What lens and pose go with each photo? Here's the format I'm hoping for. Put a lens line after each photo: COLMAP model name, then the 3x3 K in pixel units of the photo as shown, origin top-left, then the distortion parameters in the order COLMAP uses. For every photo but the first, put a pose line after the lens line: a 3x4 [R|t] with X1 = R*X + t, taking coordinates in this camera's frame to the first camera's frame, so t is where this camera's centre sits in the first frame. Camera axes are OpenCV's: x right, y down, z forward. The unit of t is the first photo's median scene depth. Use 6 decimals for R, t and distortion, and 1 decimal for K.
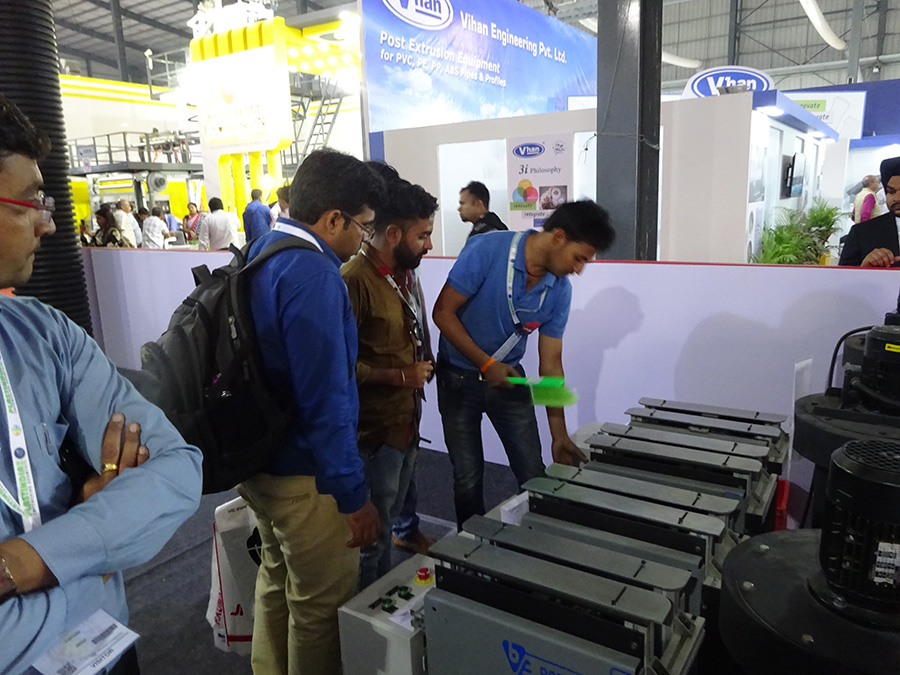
lens RADIAL K [[662.0, 0, 450.2], [0, 662.0, 340.2], [0, 0, 1]] dist [-0.002092, -0.006589]
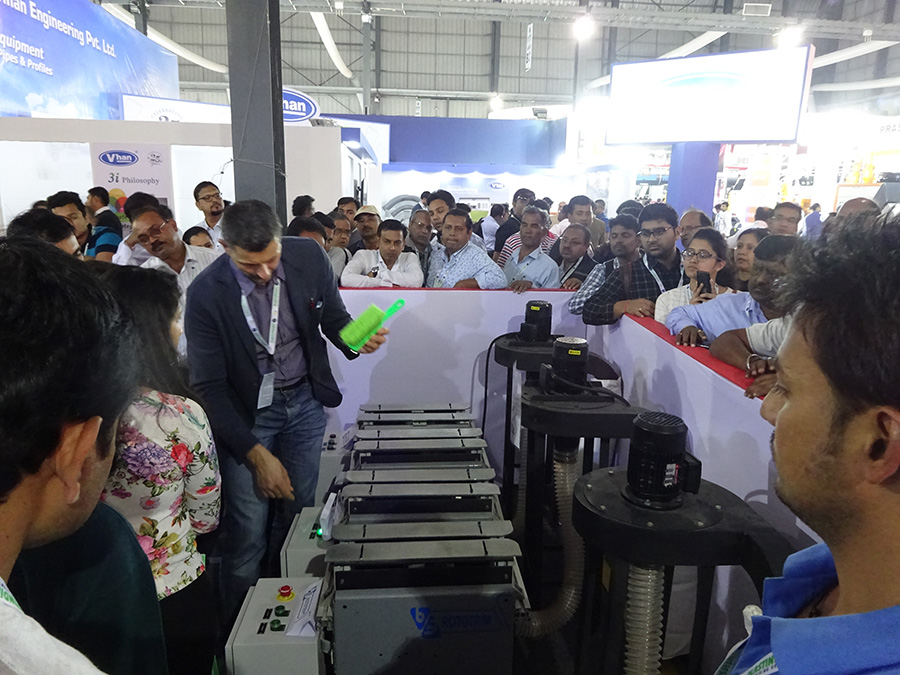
lens RADIAL K [[662.0, 0, 450.2], [0, 662.0, 340.2], [0, 0, 1]] dist [-0.002092, -0.006589]
pose [[0.783260, -0.084423, 0.615936, -0.109269], [0.084777, 0.995986, 0.028706, -0.017814], [-0.615887, 0.029733, 0.787273, -0.014646]]
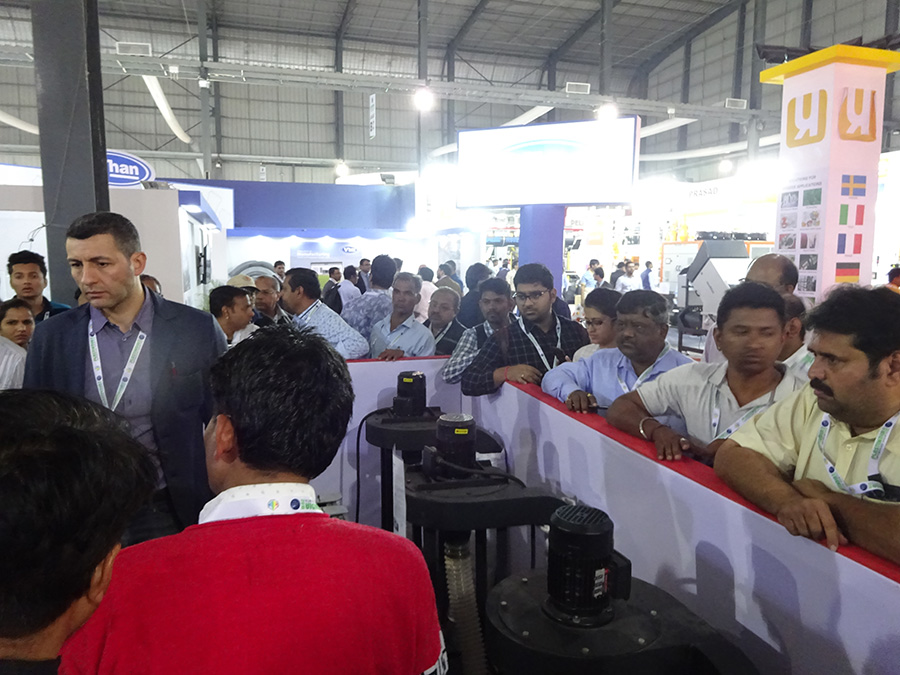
lens RADIAL K [[662.0, 0, 450.2], [0, 662.0, 340.2], [0, 0, 1]] dist [-0.002092, -0.006589]
pose [[0.628485, -0.060790, 0.775443, -0.086335], [0.143539, 0.988883, -0.038814, -0.026101], [-0.764463, 0.135700, 0.630224, 0.019872]]
